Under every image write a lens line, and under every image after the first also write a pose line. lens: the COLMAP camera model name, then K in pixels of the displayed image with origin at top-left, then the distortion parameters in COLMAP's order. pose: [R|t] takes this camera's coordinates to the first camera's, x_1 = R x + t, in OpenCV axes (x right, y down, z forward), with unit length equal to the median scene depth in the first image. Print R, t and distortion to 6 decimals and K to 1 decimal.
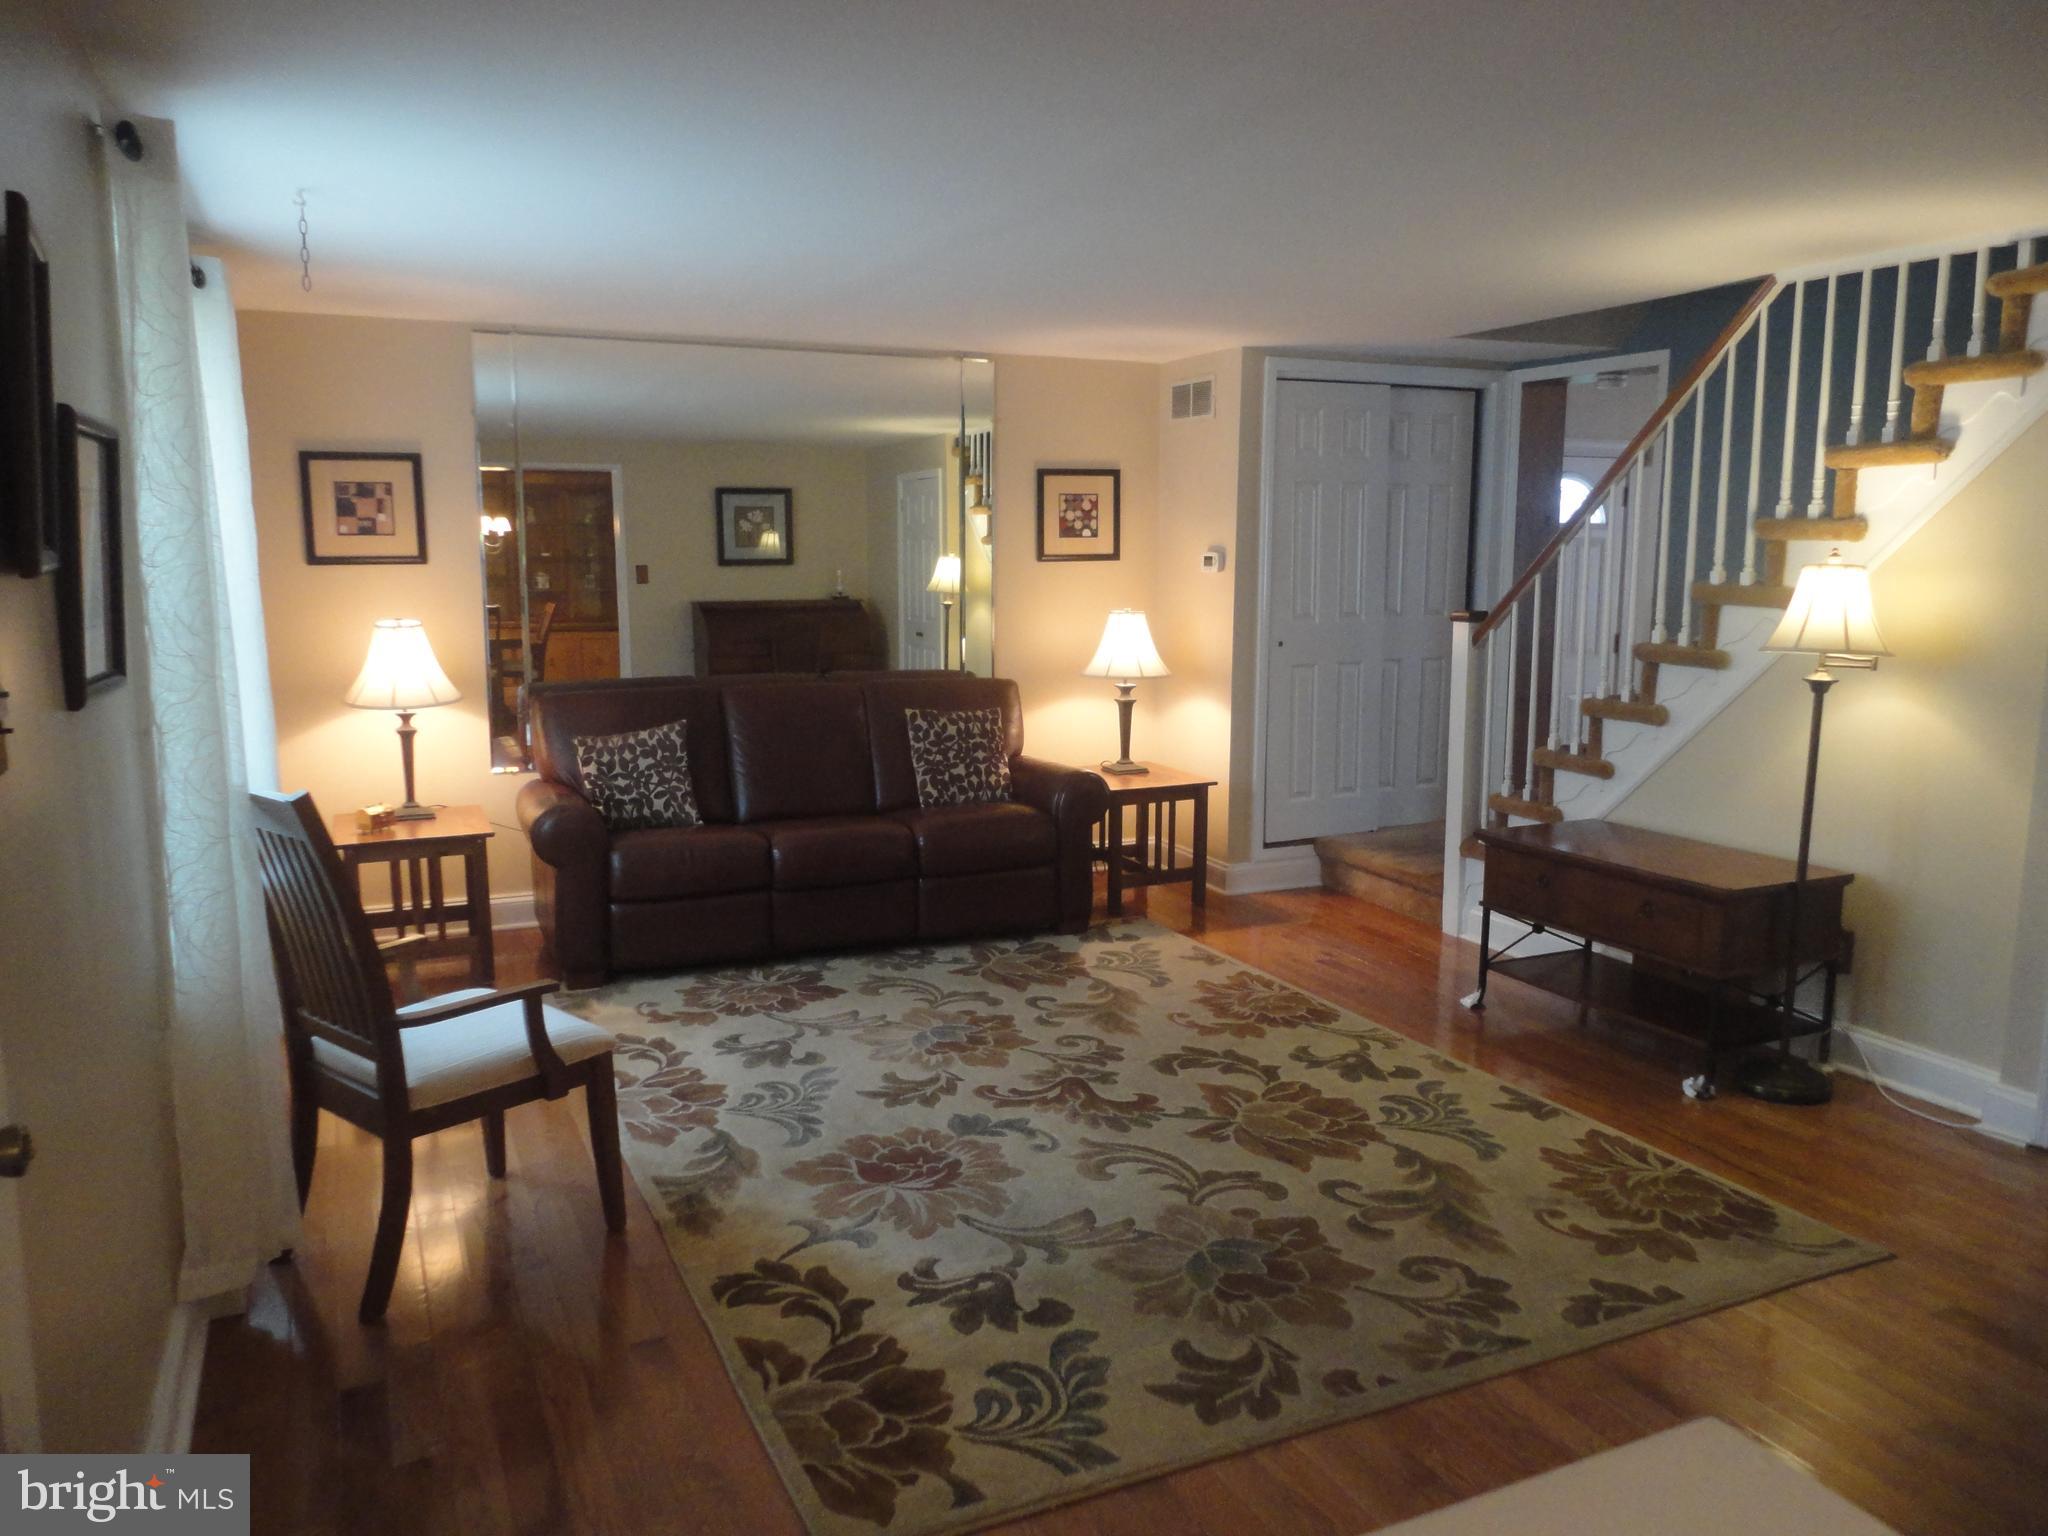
lens RADIAL K [[1471.0, 0, 1024.0], [0, 1471.0, 768.0], [0, 0, 1]] dist [-0.006669, -0.000641]
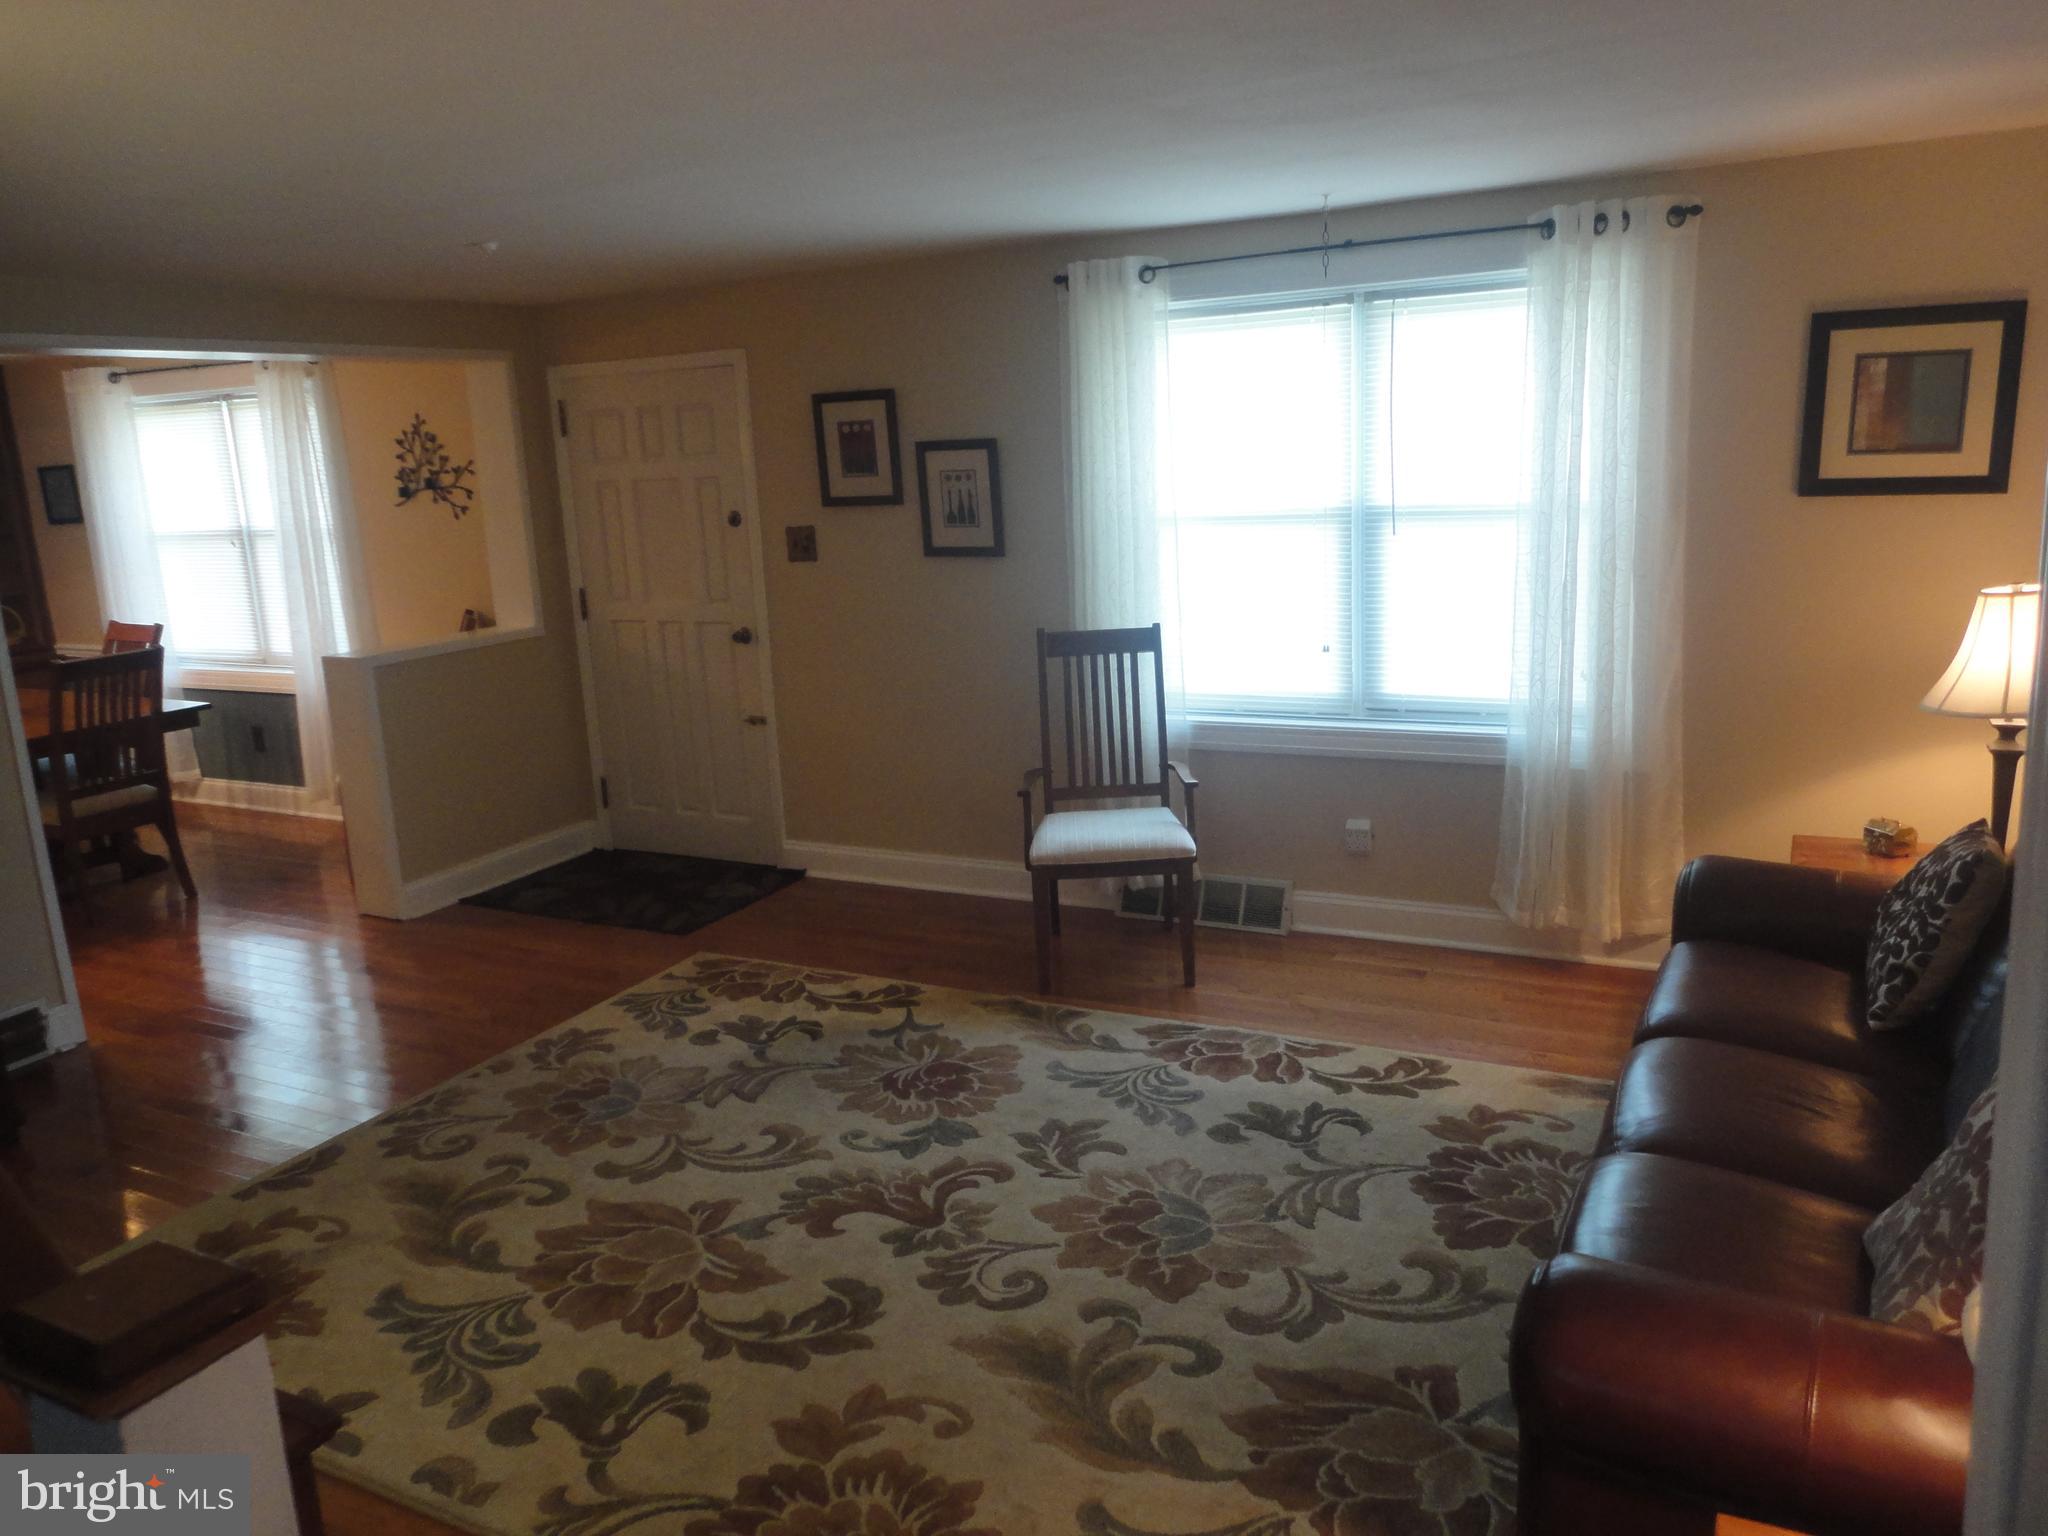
lens RADIAL K [[1471.0, 0, 1024.0], [0, 1471.0, 768.0], [0, 0, 1]] dist [-0.006669, -0.000641]
pose [[-0.786711, 0.173367, -0.592477, 0.433489], [-0.043328, 0.941881, 0.333140, -0.289818], [0.615799, 0.287756, -0.733477, 1.596369]]
